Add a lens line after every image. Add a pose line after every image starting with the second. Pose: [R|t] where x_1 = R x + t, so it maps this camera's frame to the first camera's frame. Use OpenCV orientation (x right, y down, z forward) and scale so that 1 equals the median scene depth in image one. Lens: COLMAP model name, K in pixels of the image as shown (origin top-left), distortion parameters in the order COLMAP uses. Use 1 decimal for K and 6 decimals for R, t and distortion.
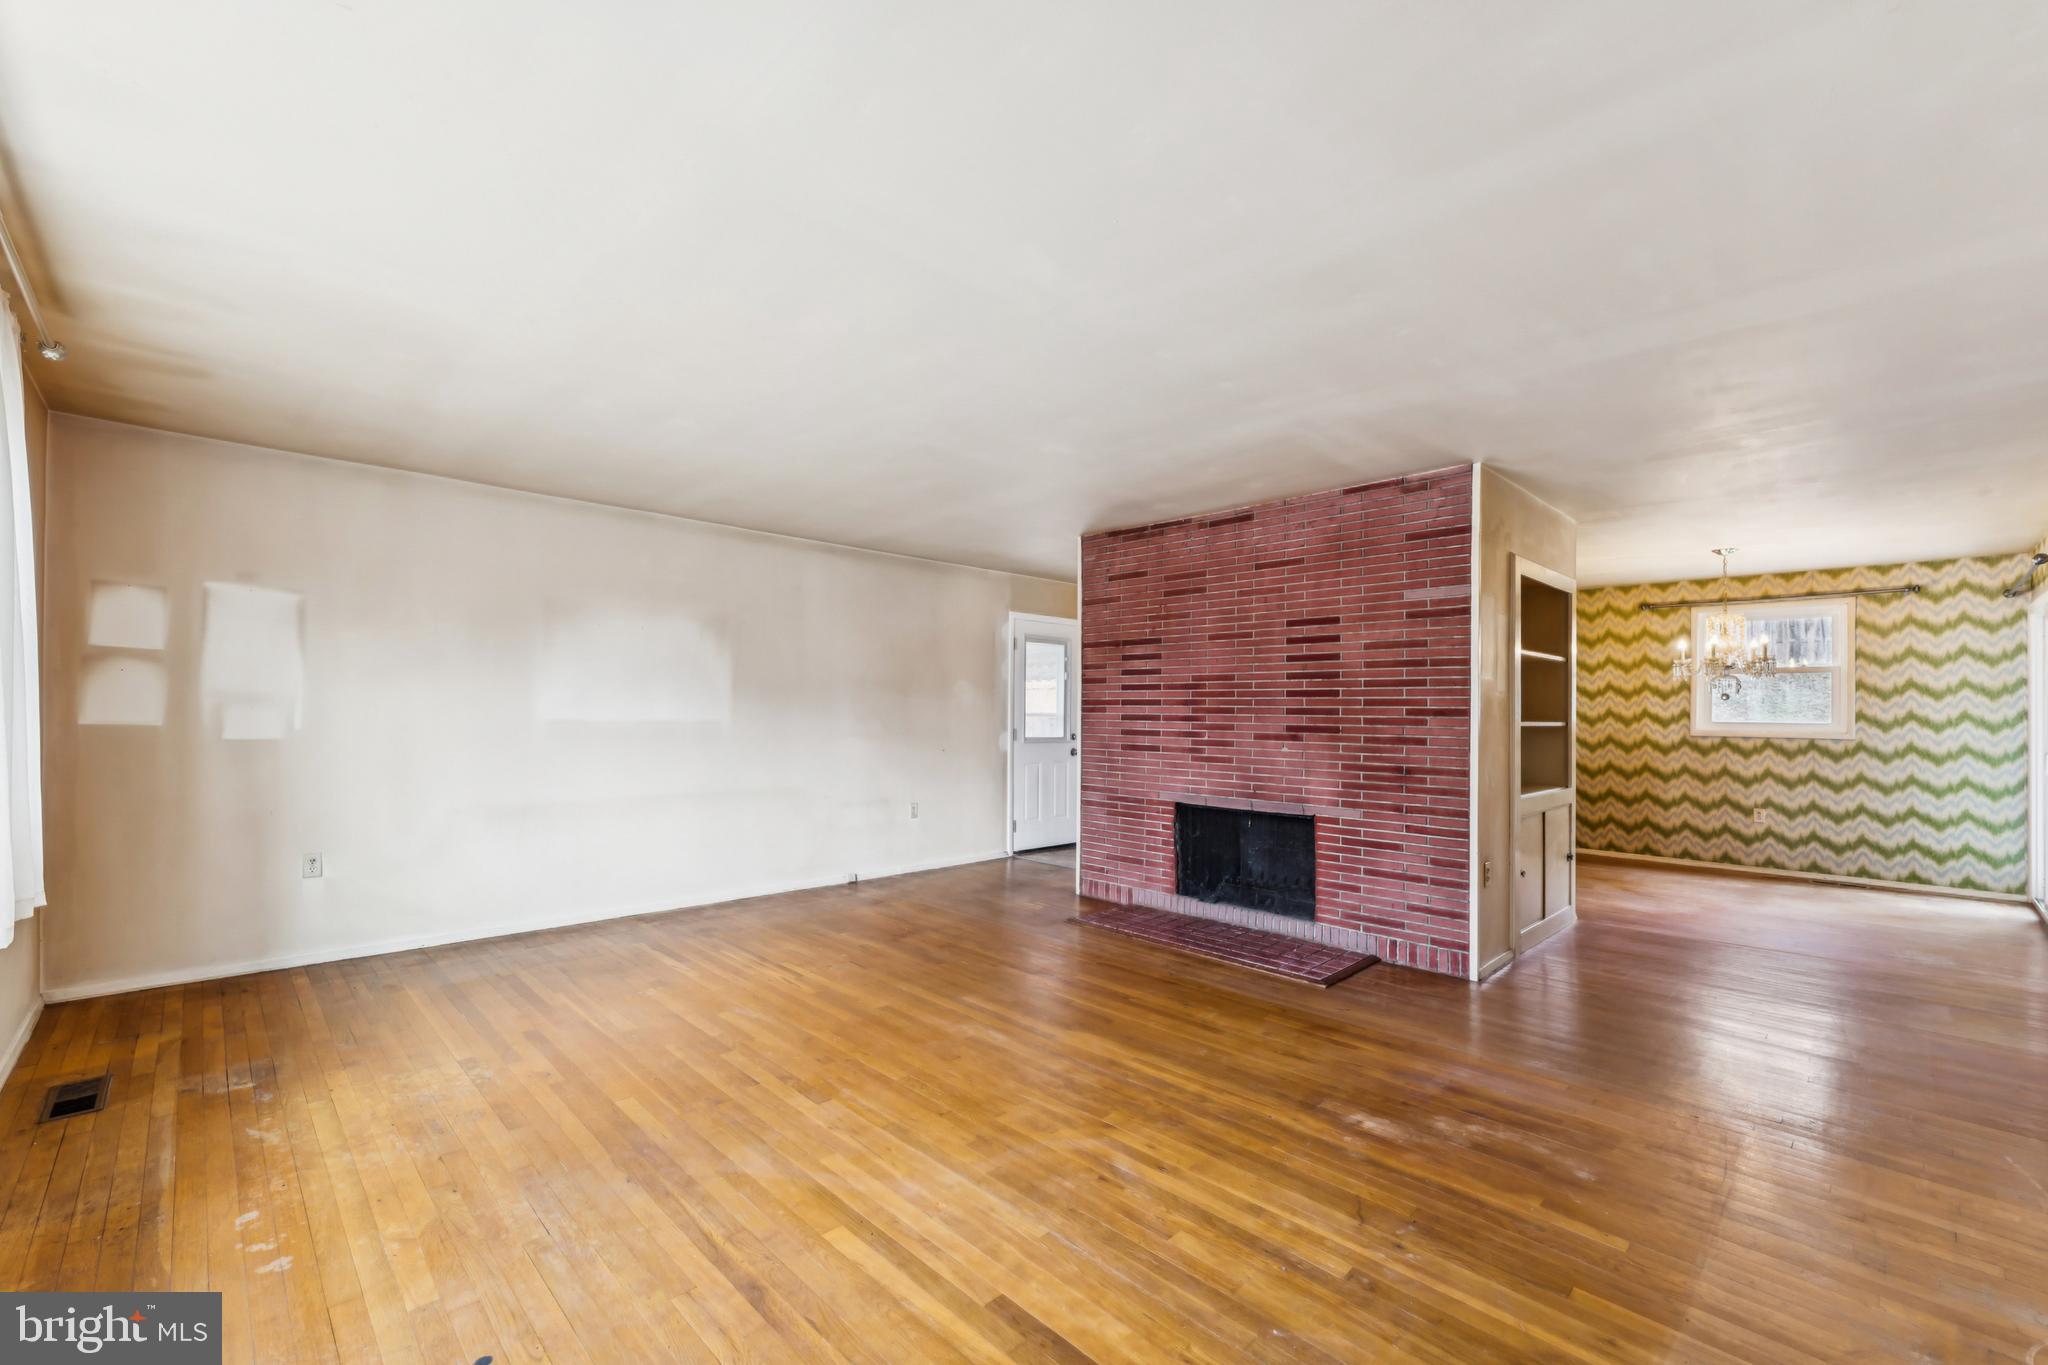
lens RADIAL K [[844.6, 0, 1013.5], [0, 844.6, 698.9], [0, 0, 1]] dist [0.002225, 0.000376]
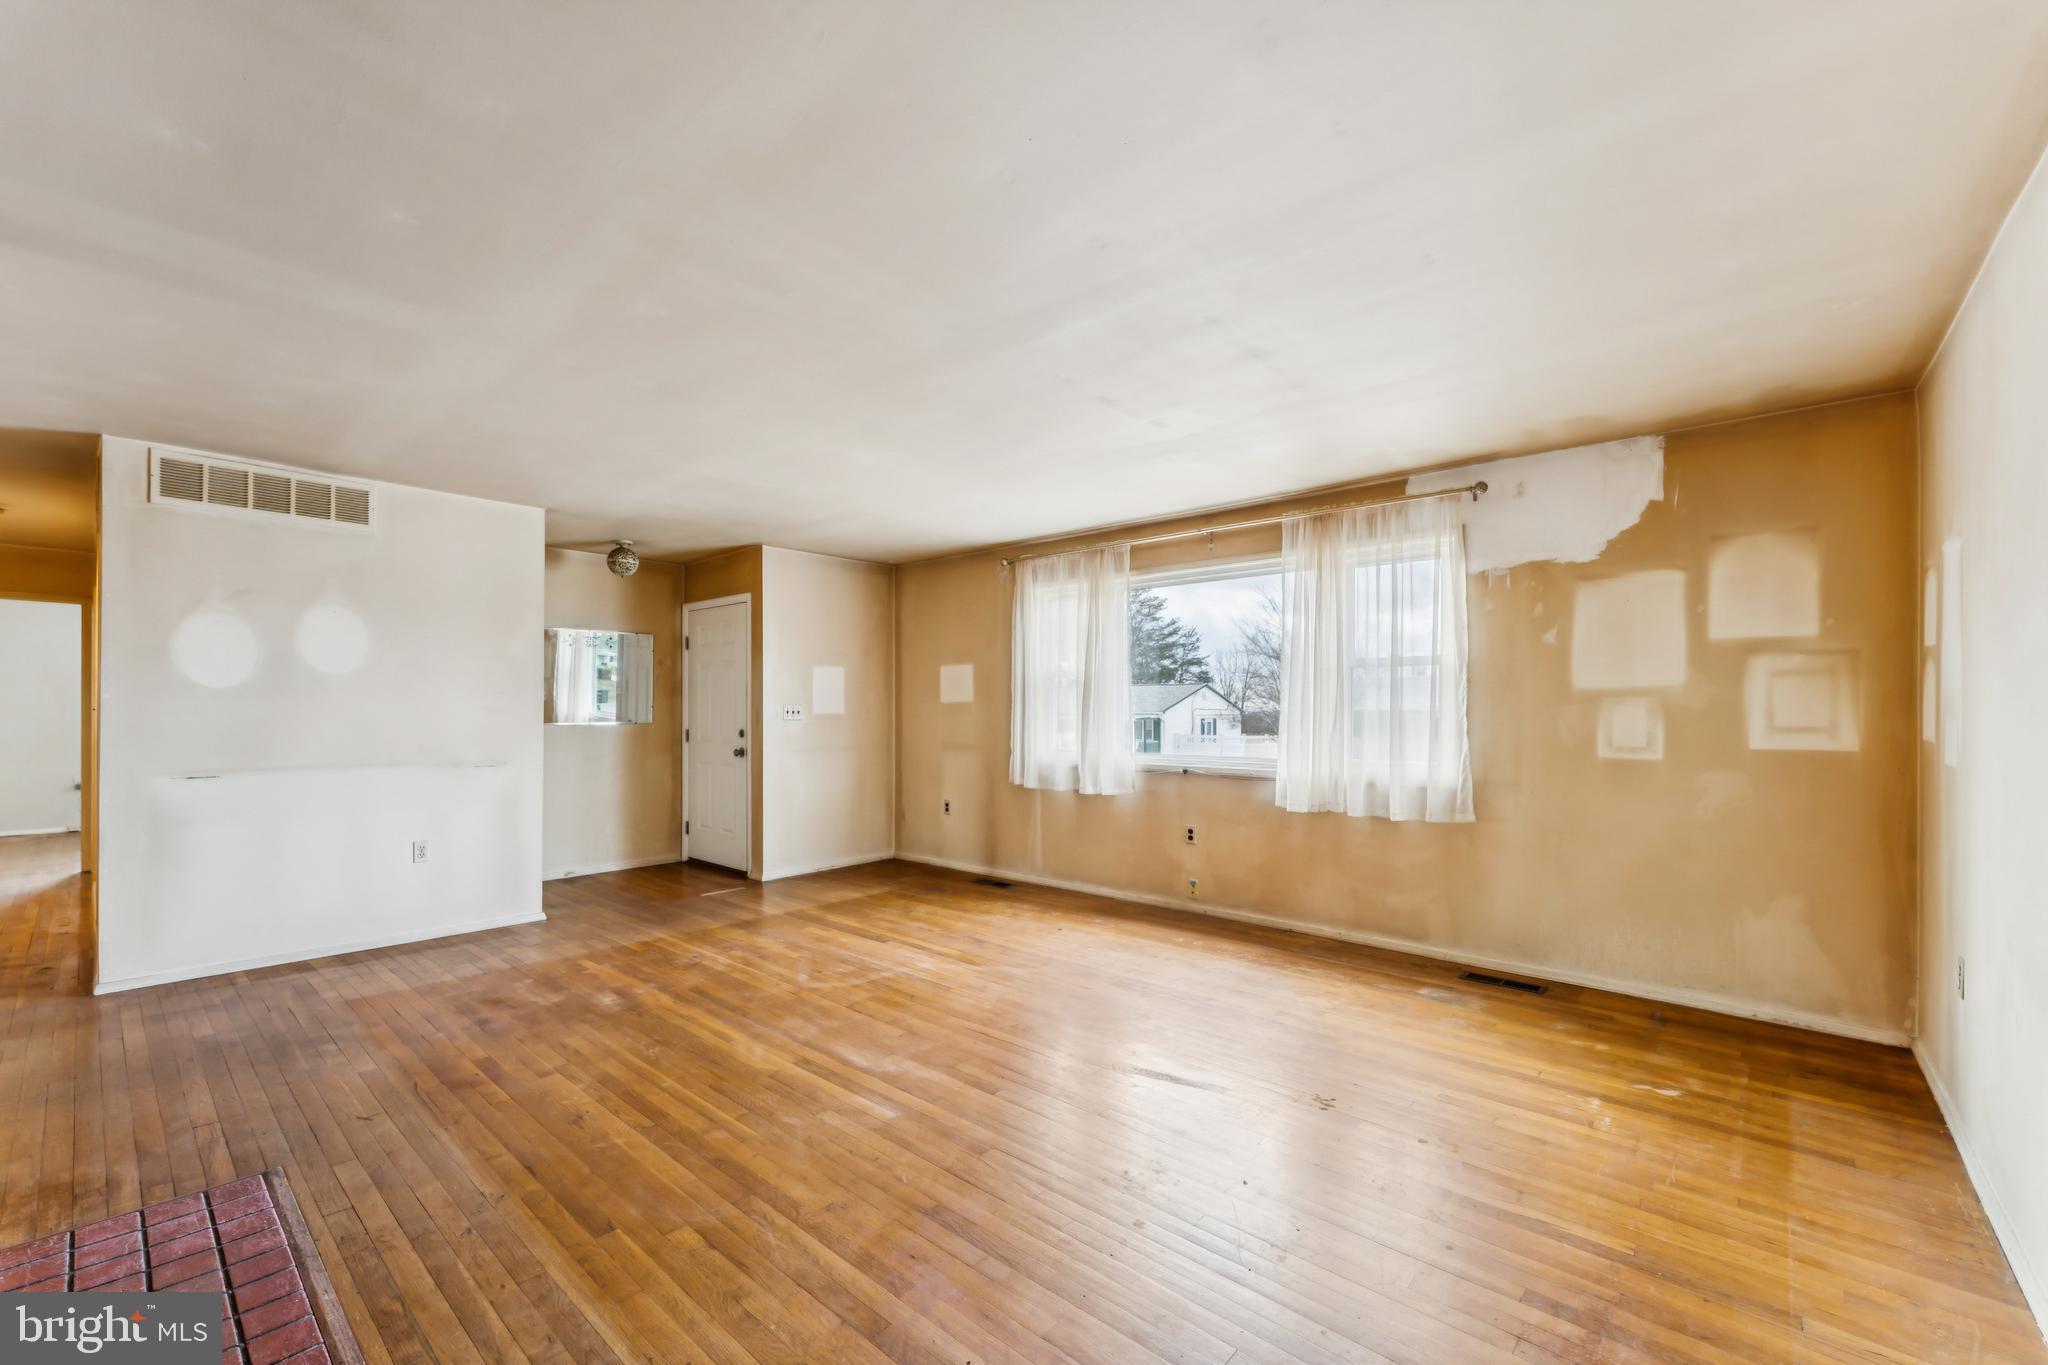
lens RADIAL K [[815.8, 0, 1023.8], [0, 815.8, 710.6], [0, 0, 1]] dist [0.000791, -0.000200]
pose [[-0.996136, -0.014313, -0.086646, -0.071601], [-0.012685, 0.999733, -0.019306, 0.019628], [0.086899, -0.018132, -0.996052, 1.188607]]
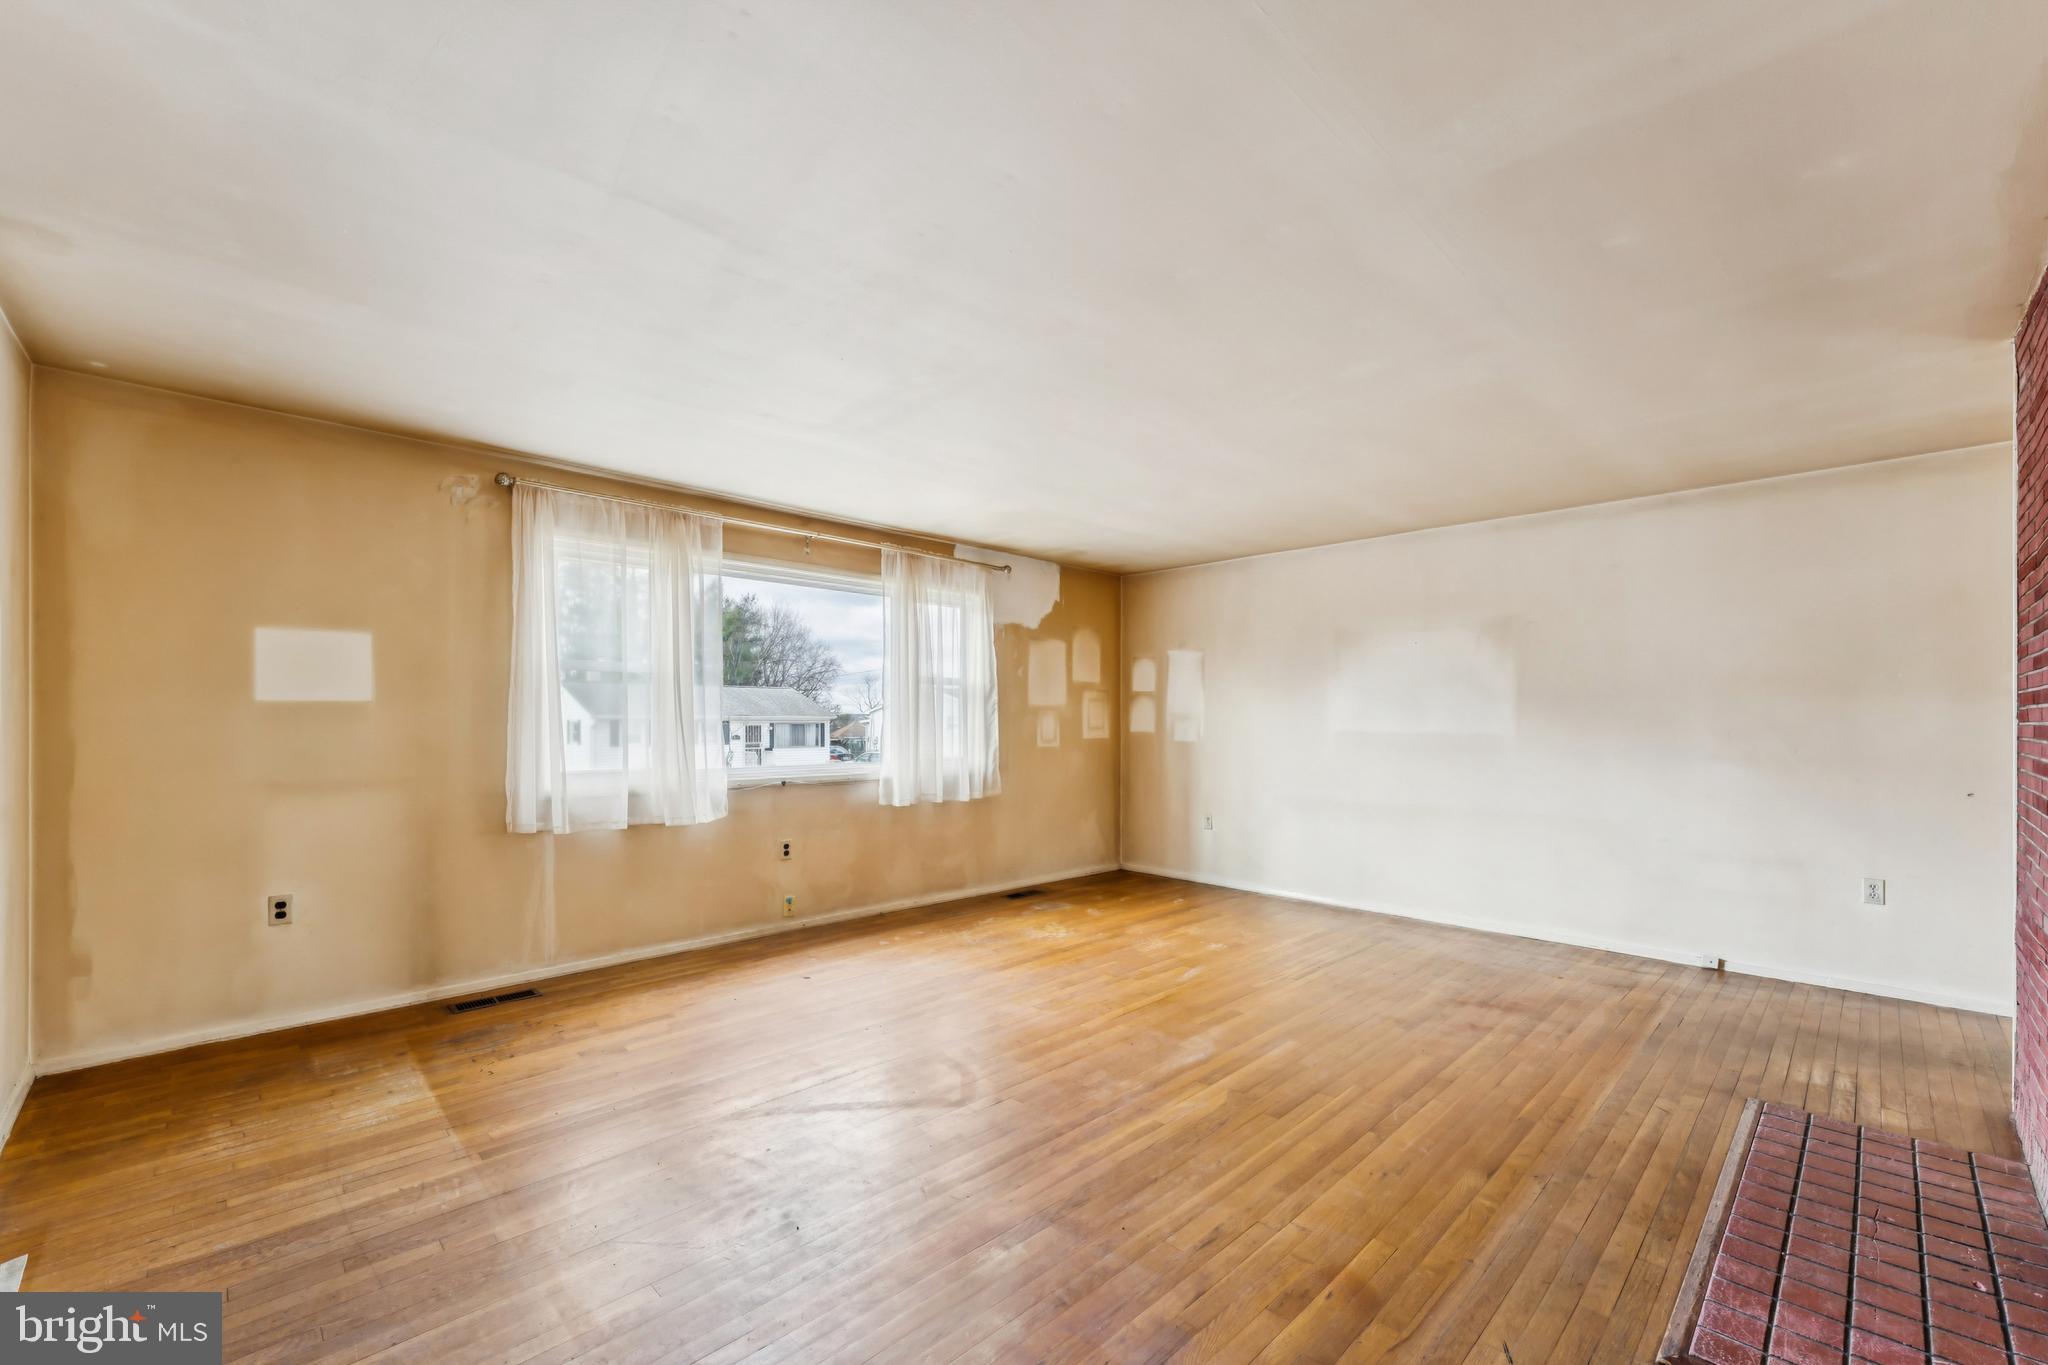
lens RADIAL K [[834.3, 0, 1018.6], [0, 834.3, 720.7], [0, 0, 1]] dist [0.001654, 0.000318]
pose [[0.003413, -0.009841, -0.999946, 0.578798], [0.013999, 0.999854, -0.009793, 0.013896], [0.999896, -0.013965, 0.003551, 0.500760]]
